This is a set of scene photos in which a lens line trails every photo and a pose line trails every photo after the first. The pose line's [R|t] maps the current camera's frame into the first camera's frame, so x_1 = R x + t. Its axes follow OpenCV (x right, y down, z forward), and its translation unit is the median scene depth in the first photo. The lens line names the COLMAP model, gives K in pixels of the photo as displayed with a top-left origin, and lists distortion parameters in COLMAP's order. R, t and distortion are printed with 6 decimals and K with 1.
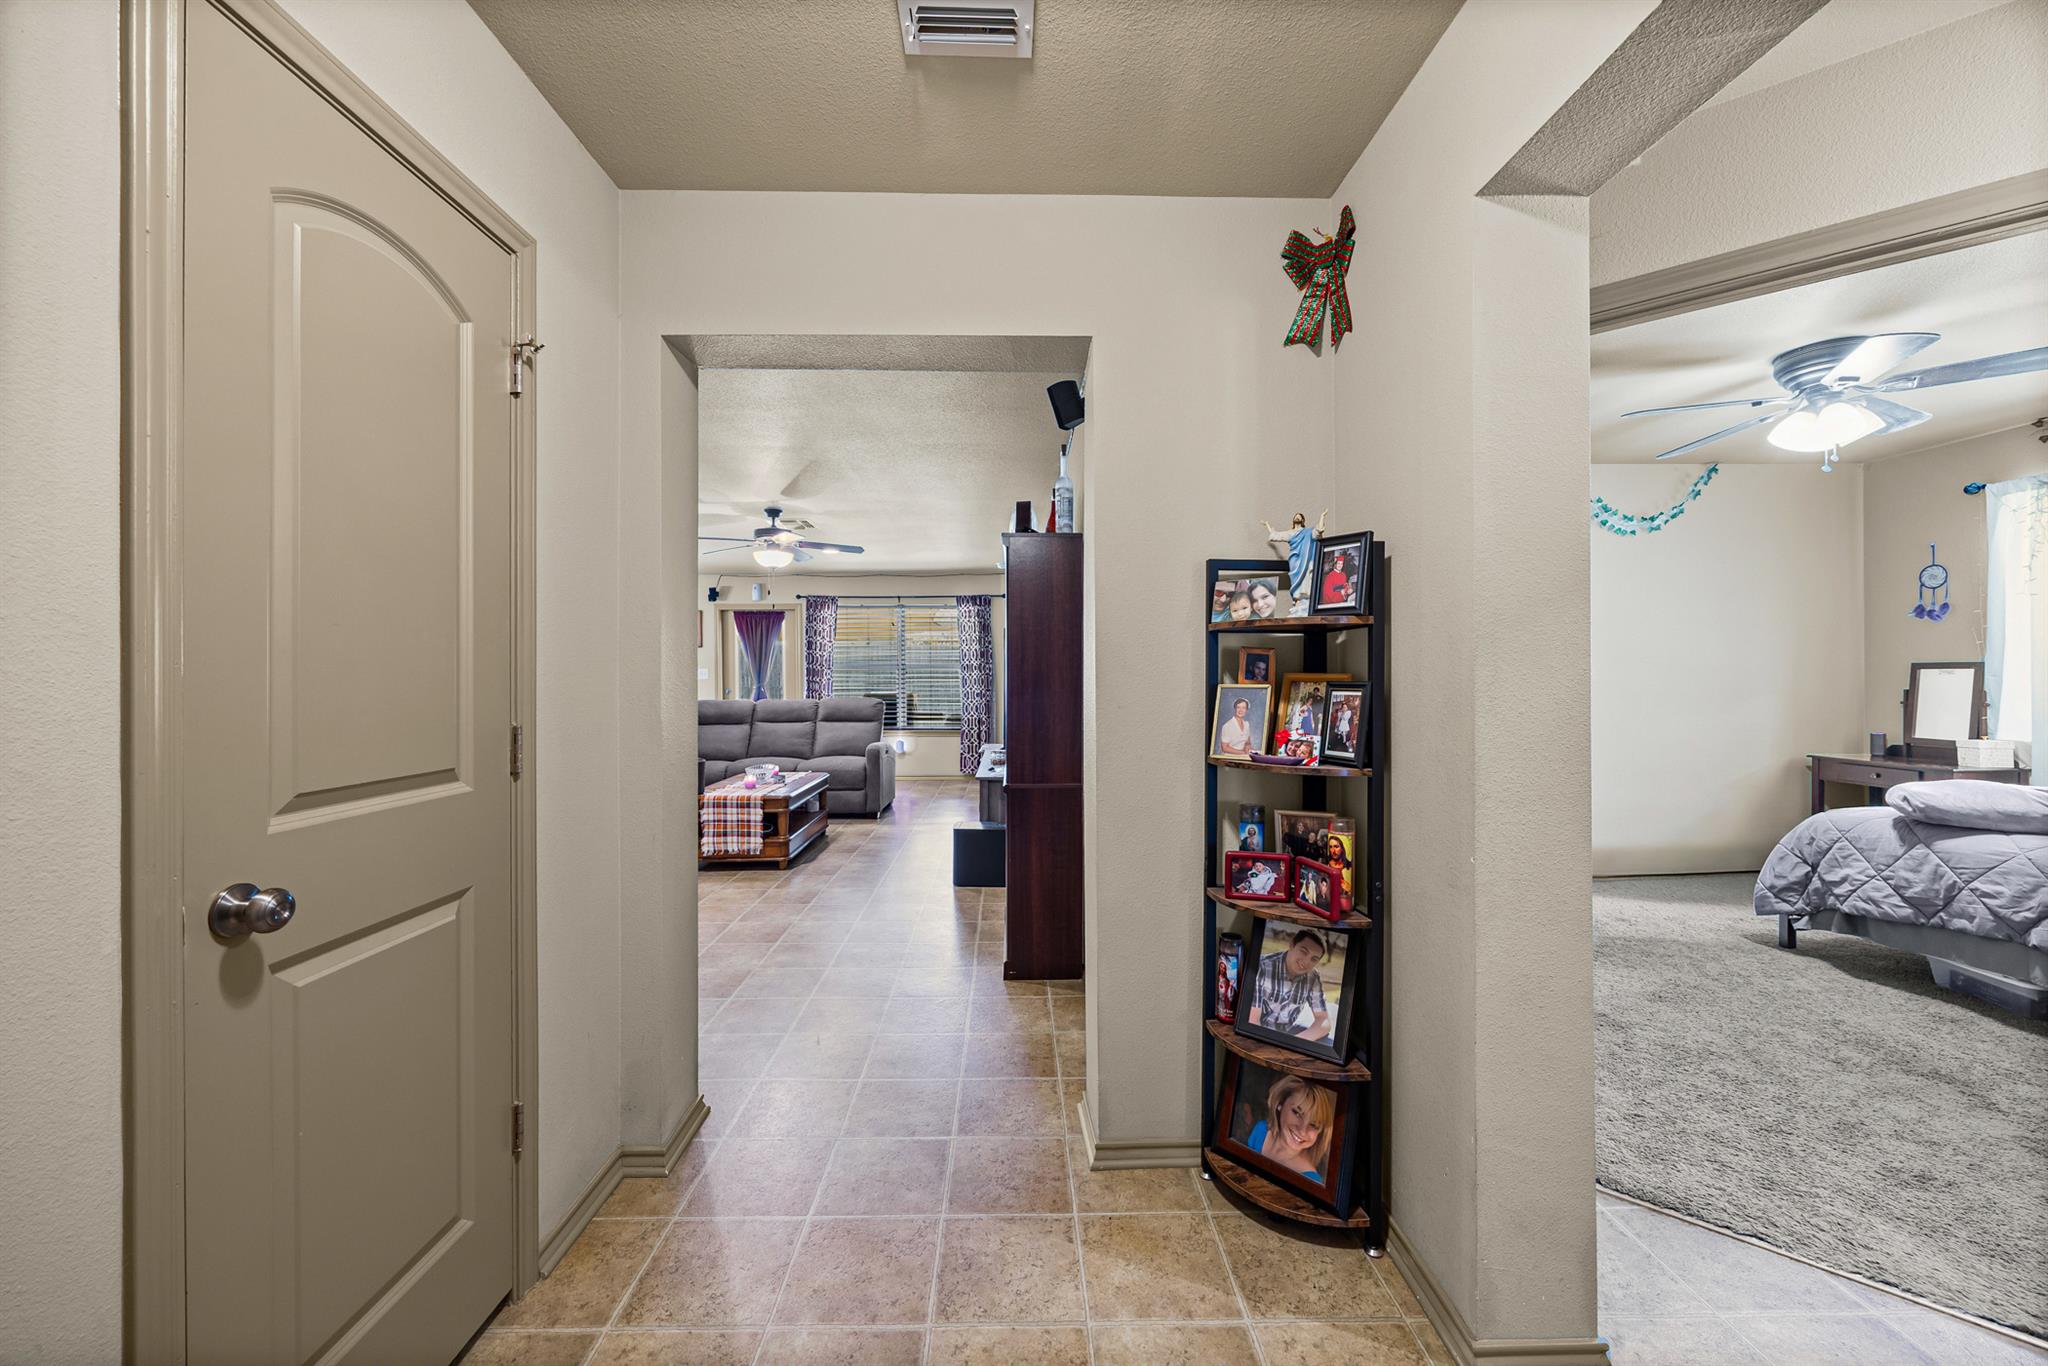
lens RADIAL K [[802.7, 0, 1029.8], [0, 802.7, 667.0], [0, 0, 1]] dist [0.002152, 0.000458]
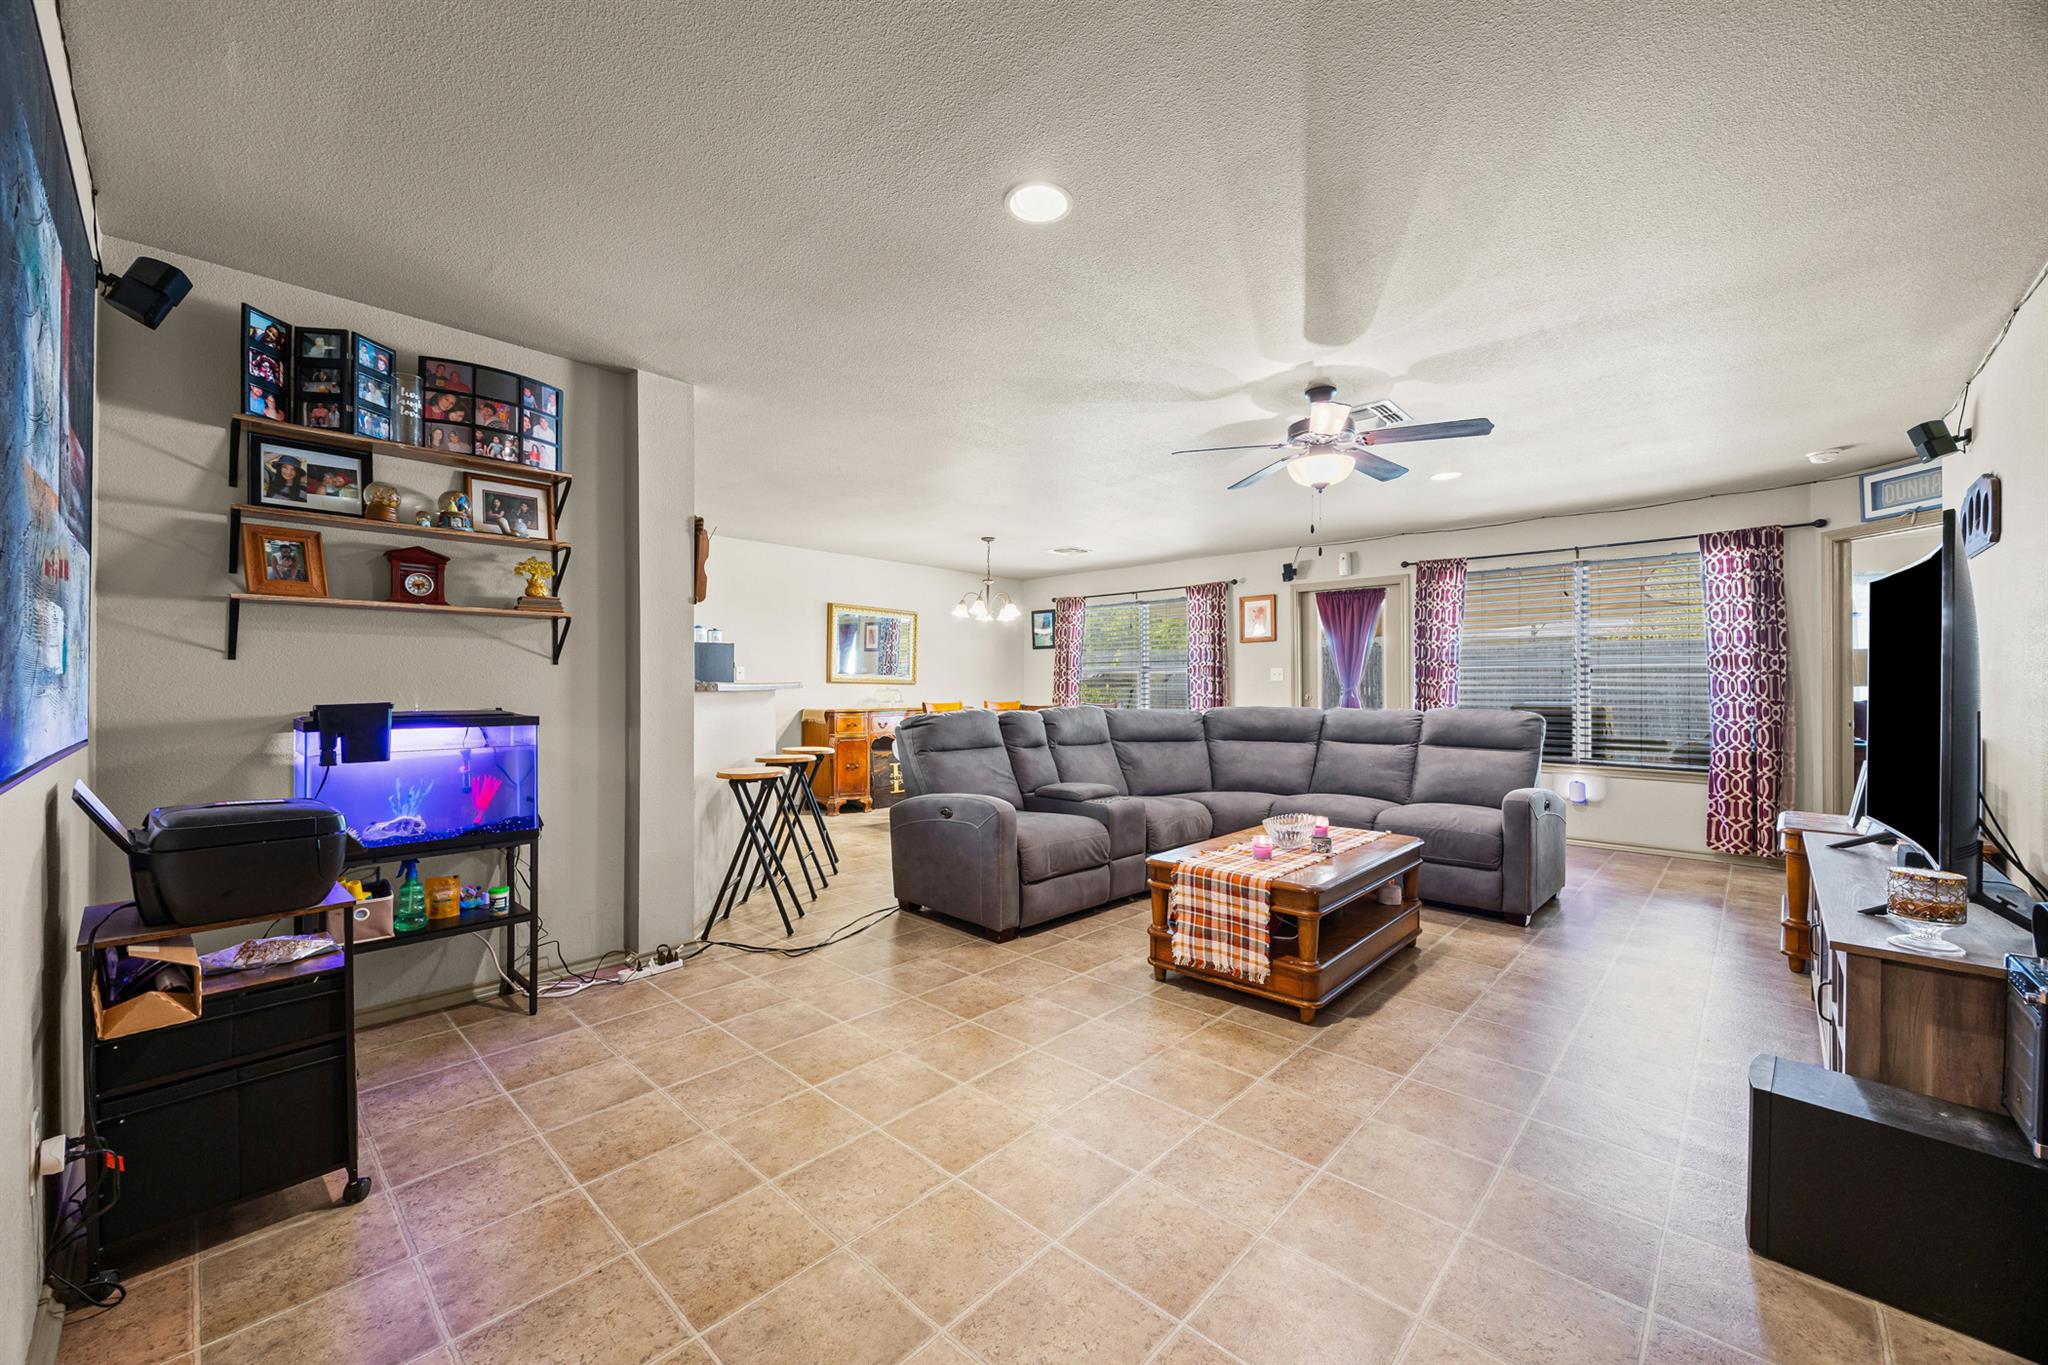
lens RADIAL K [[802.7, 0, 1014.7], [0, 802.7, 688.4], [0, 0, 1]] dist [0.002152, 0.000458]
pose [[0.713527, 0.007162, -0.700591, -0.047762], [0.002420, 0.999917, 0.012687, 0.014079], [0.700624, -0.010748, 0.713450, 0.320445]]
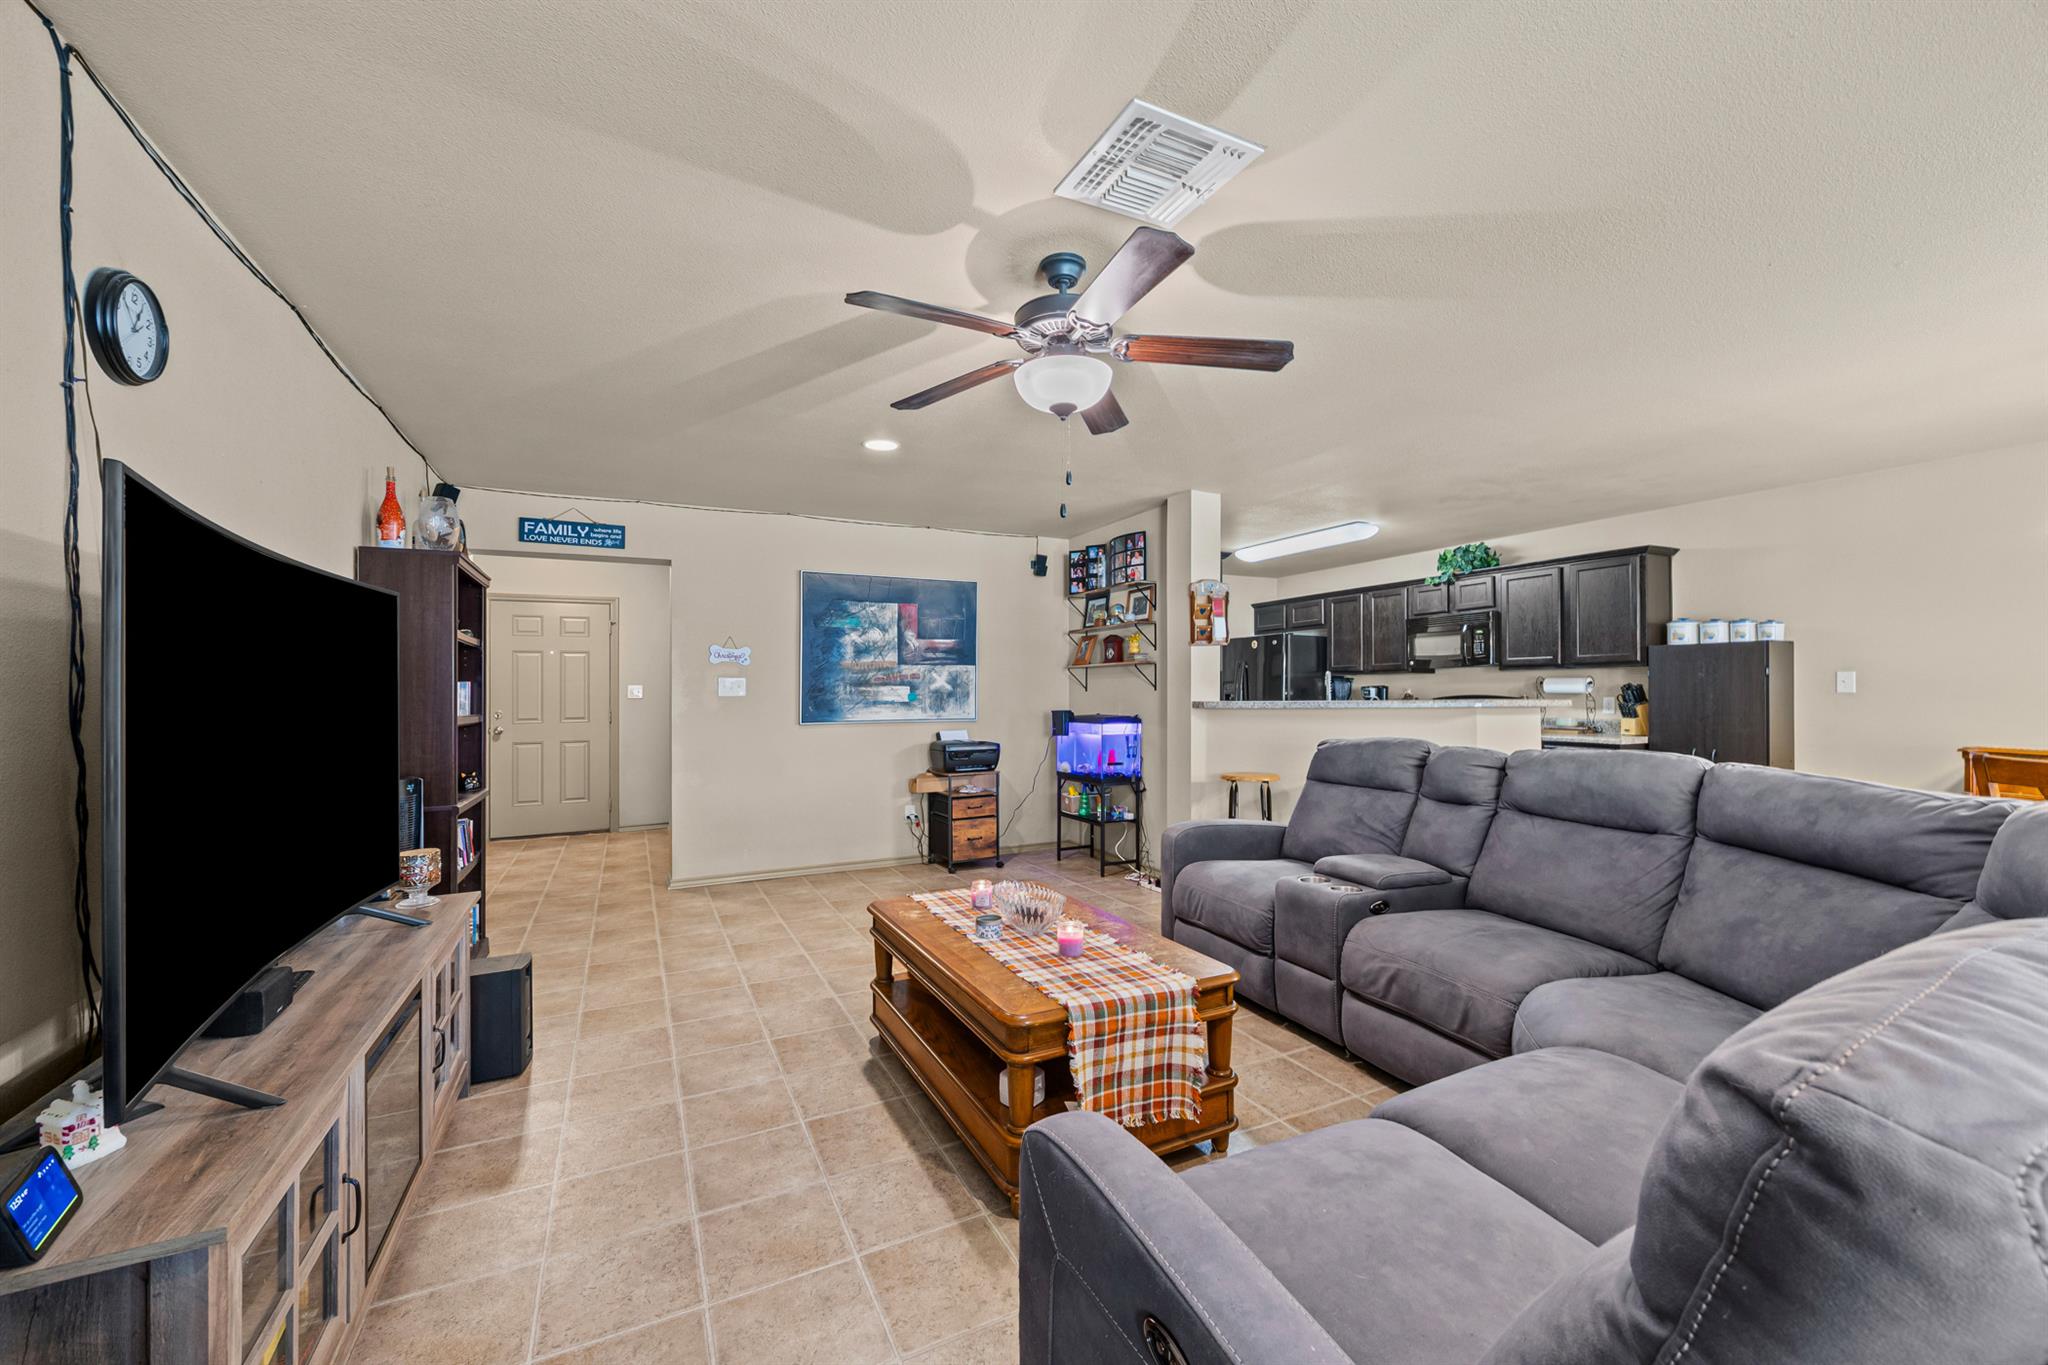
lens RADIAL K [[802.7, 0, 1029.3], [0, 802.7, 695.0], [0, 0, 1]] dist [0.002152, 0.000458]
pose [[-0.902794, 0.015268, -0.429801, -0.106858], [0.017096, 0.999854, -0.000391, 0.008269], [0.429732, -0.007701, -0.902924, 1.042743]]
